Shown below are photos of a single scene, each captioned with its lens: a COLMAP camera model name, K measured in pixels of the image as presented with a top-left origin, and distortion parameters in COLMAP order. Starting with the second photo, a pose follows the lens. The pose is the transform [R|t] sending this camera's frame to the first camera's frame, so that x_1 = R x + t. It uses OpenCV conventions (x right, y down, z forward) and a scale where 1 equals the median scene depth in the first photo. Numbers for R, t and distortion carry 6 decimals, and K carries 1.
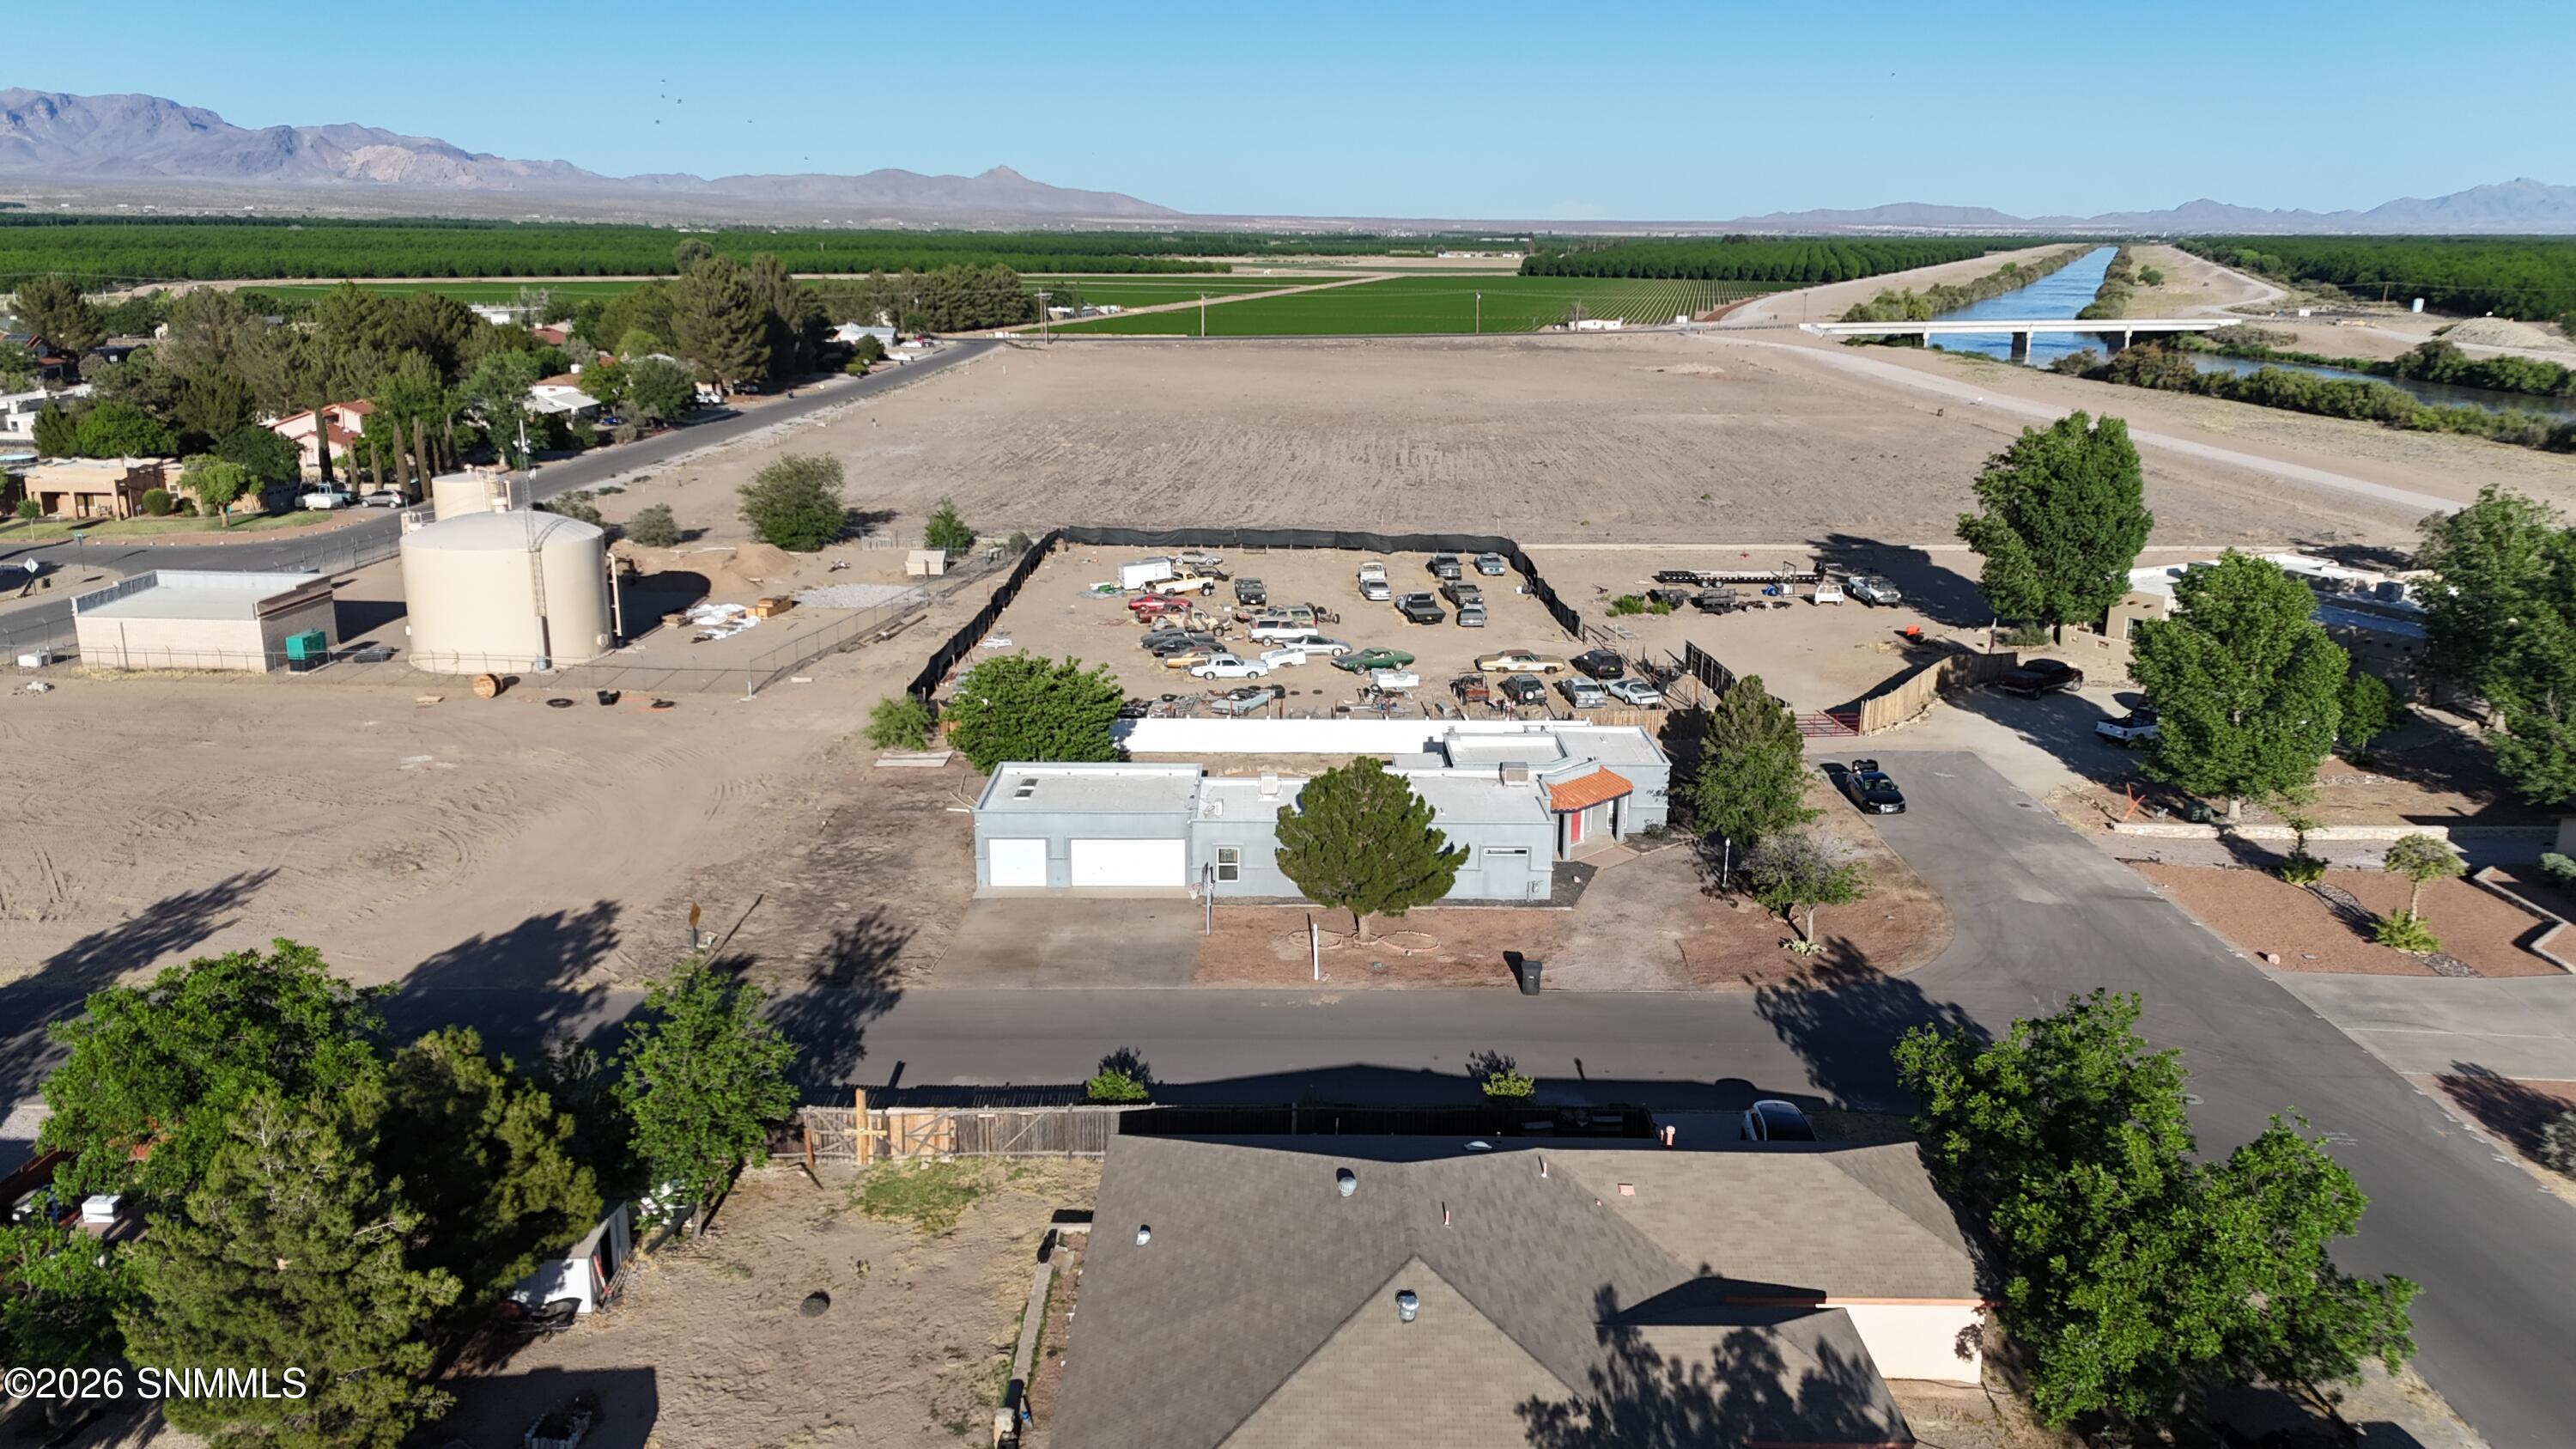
lens RADIAL K [[1880.5, 0, 1279.8], [0, 1880.5, 733.2], [0, 0, 1]] dist [0.106365, -0.111384]
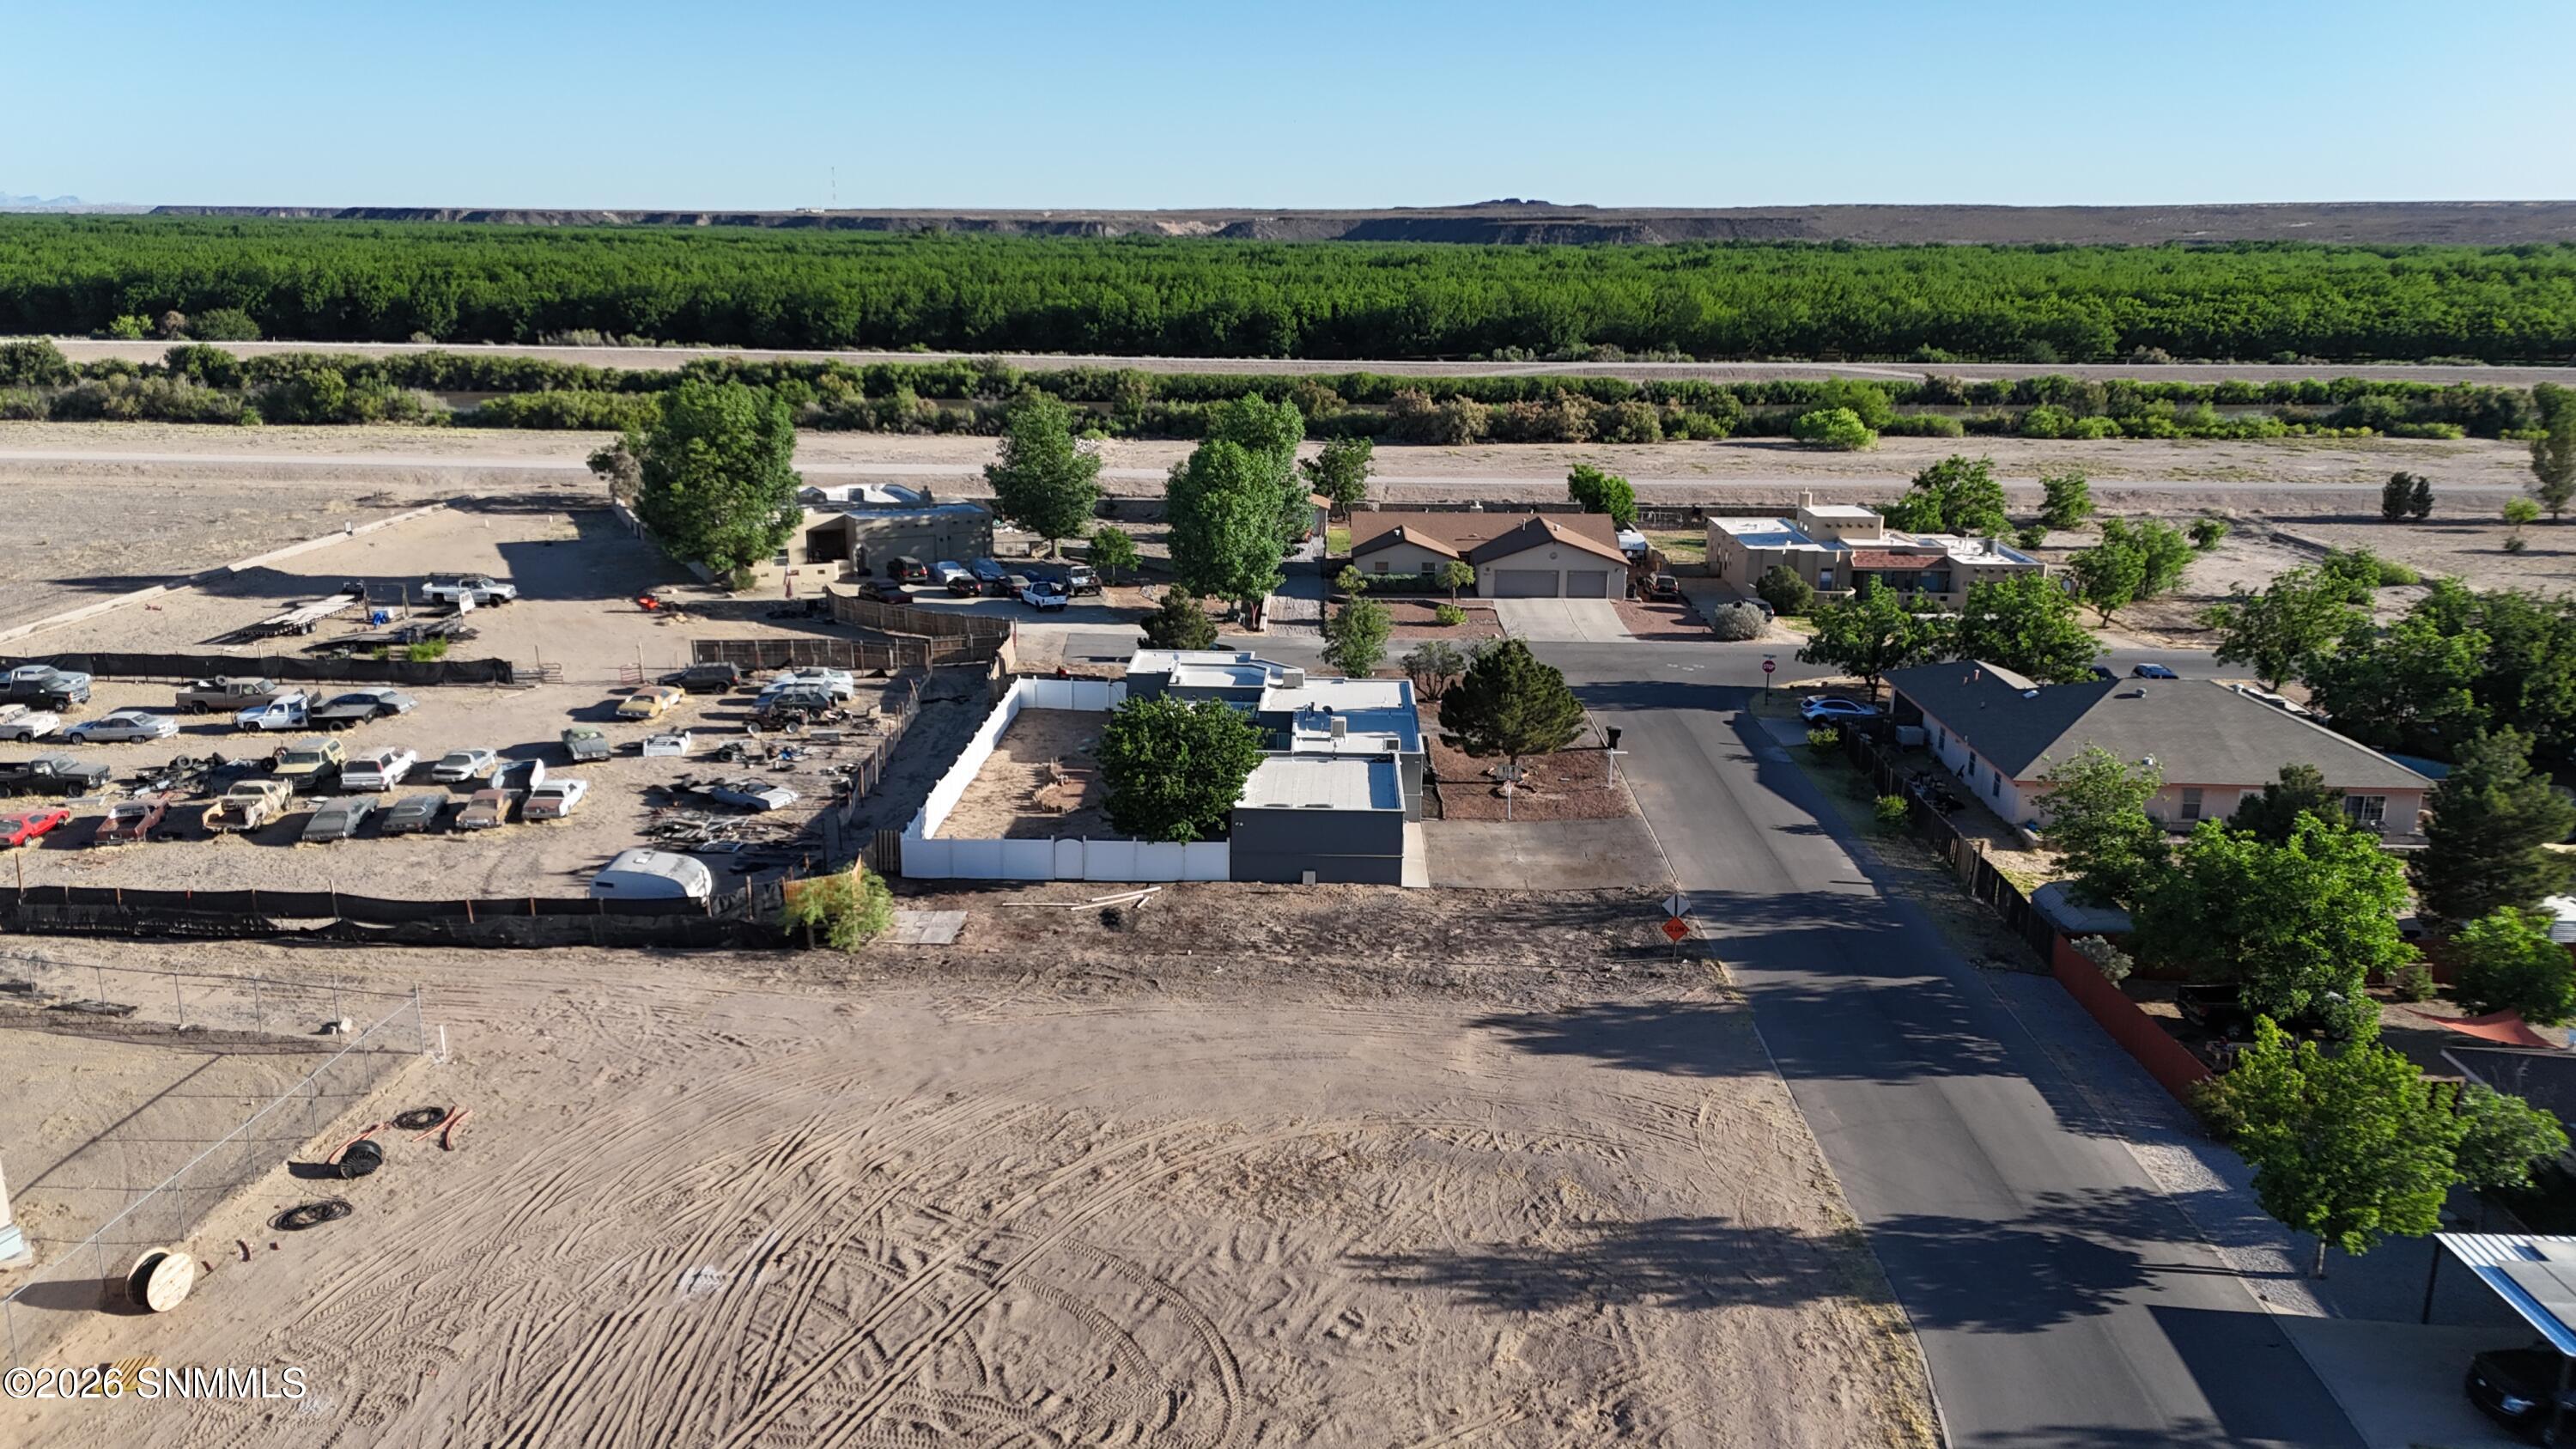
lens RADIAL K [[1880.5, 0, 1279.8], [0, 1880.5, 733.2], [0, 0, 1]] dist [0.106365, -0.111384]
pose [[0.040411, -0.259200, 0.964978, -1.104245], [0.254236, 0.936648, 0.240943, -0.252951], [-0.966298, 0.235595, 0.103749, 0.926173]]
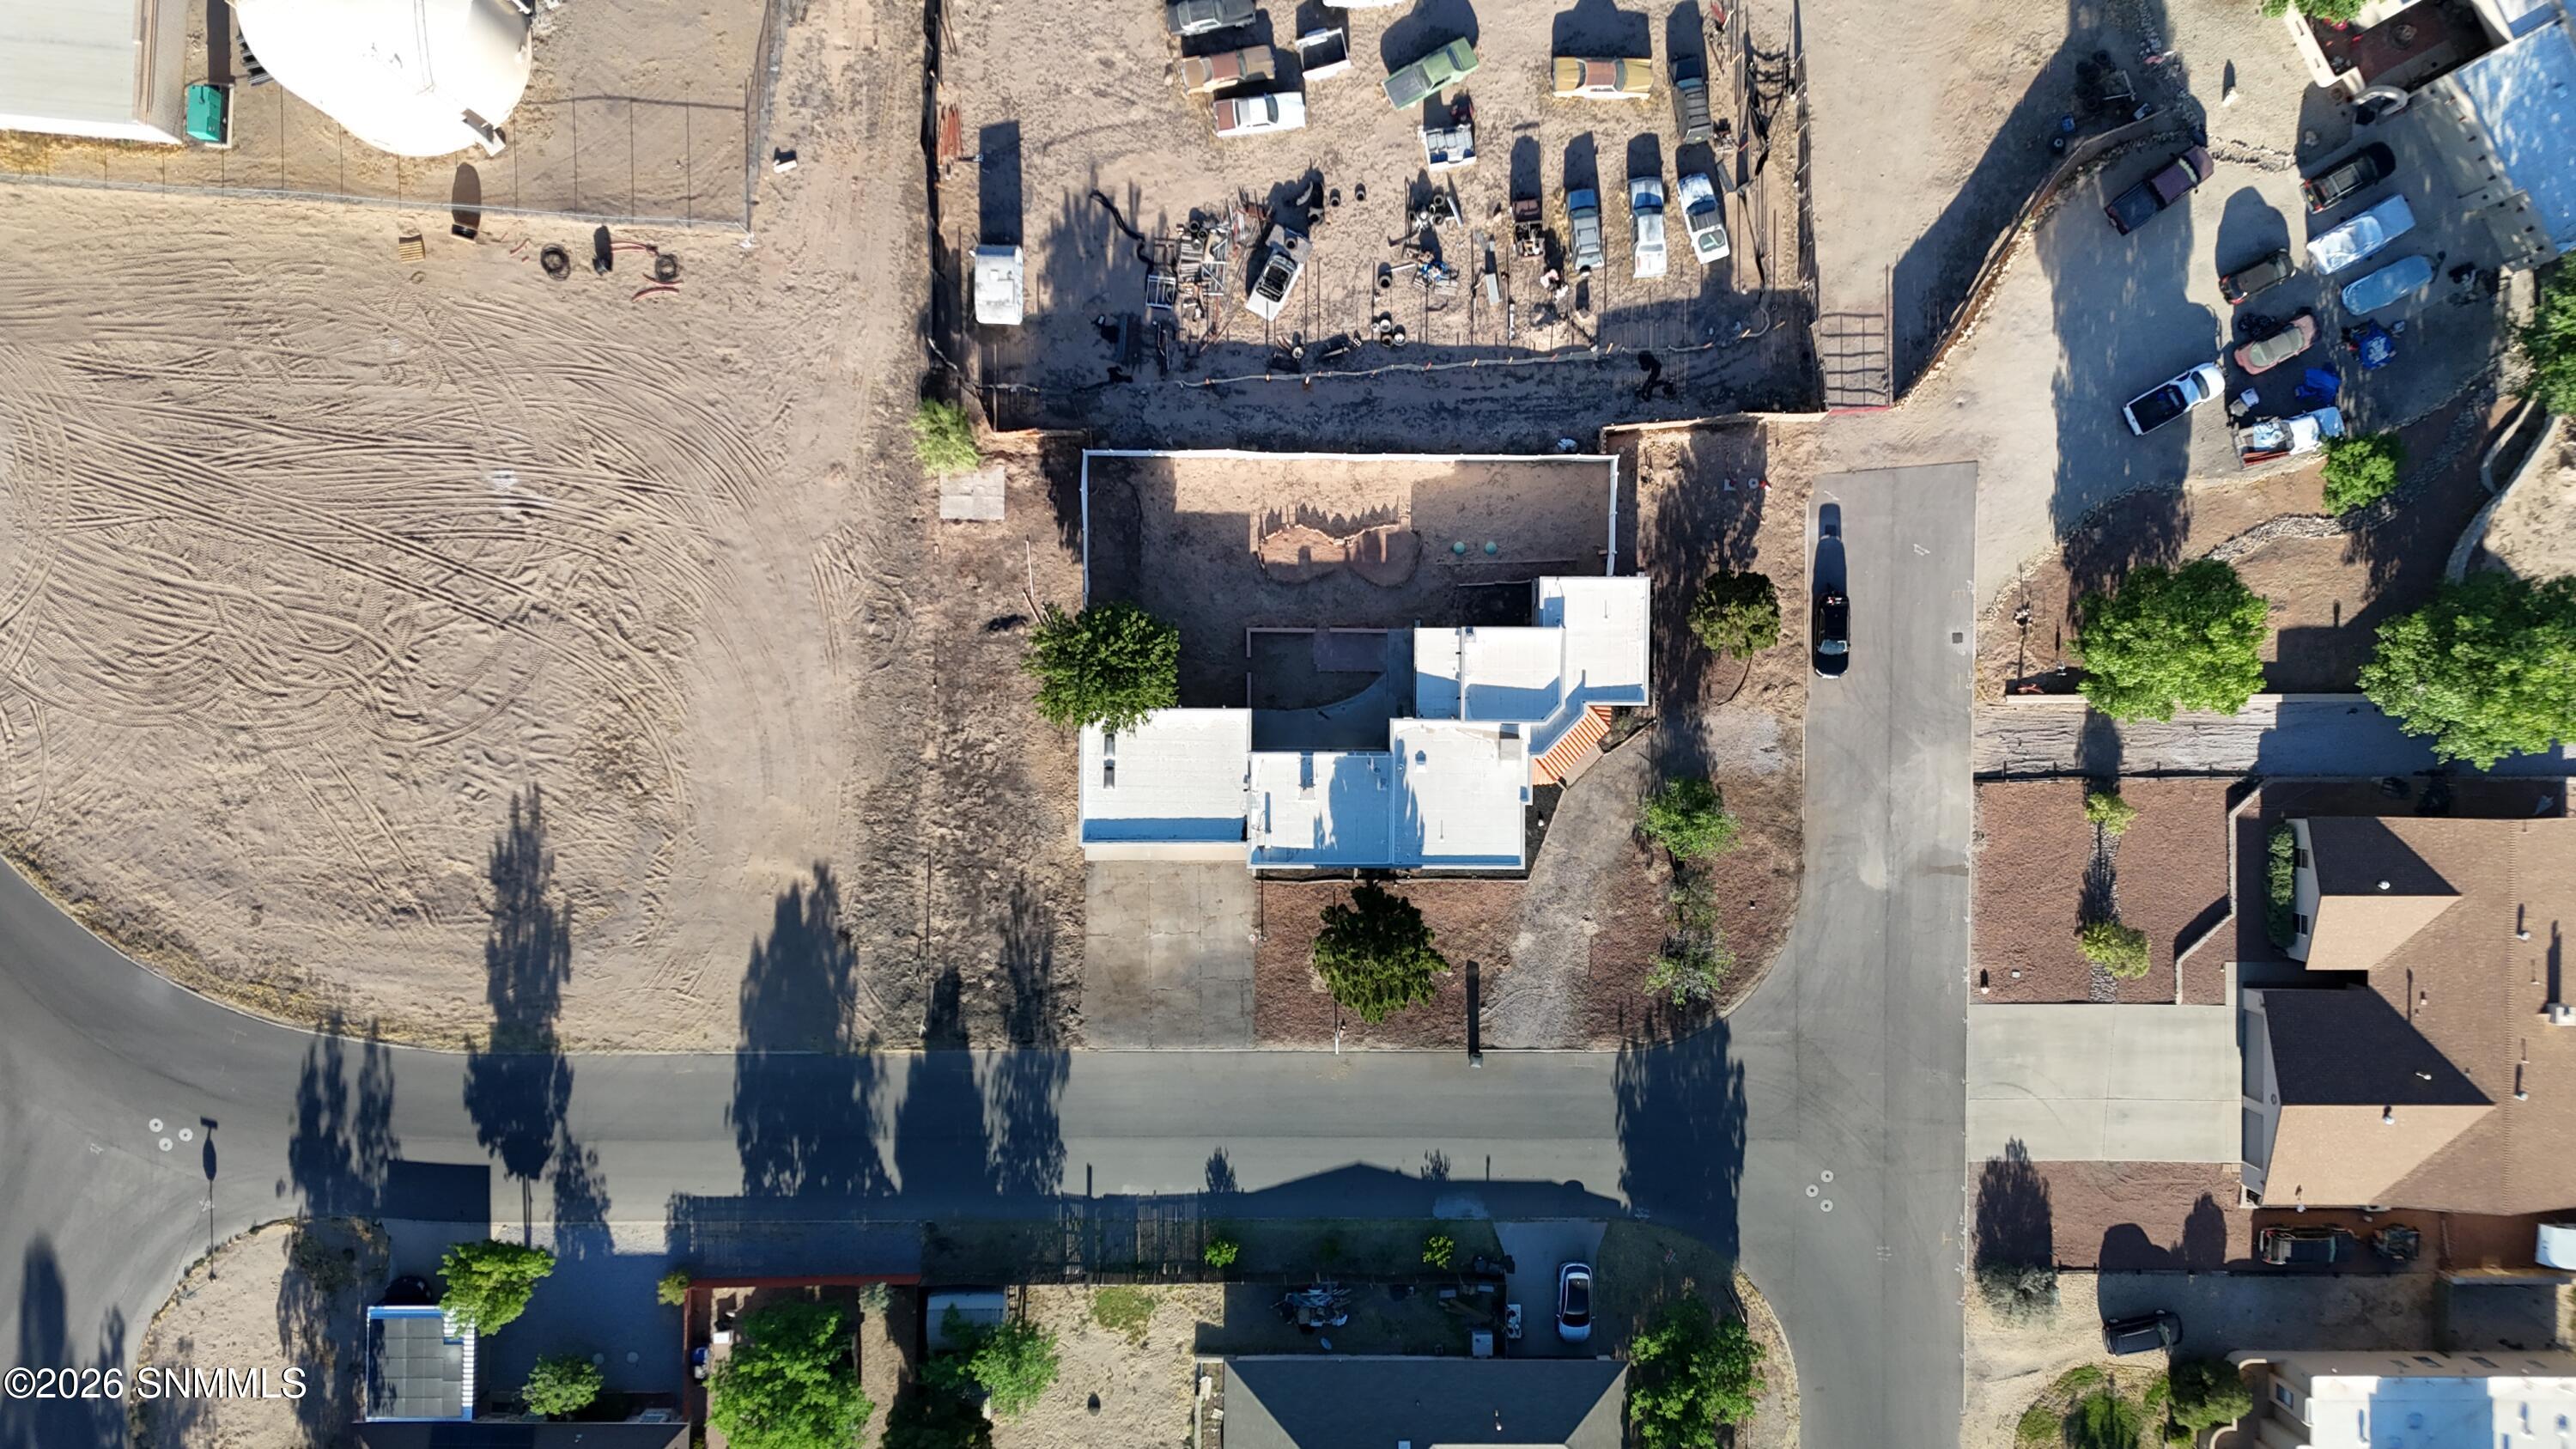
lens RADIAL K [[1880.5, 0, 1279.8], [0, 1880.5, 733.2], [0, 0, 1]] dist [0.106365, -0.111384]
pose [[0.999725, 0.013702, 0.019008, -0.051371], [-0.021768, 0.242918, 0.969803, -1.205455], [0.008671, -0.969950, 0.243150, 0.740977]]
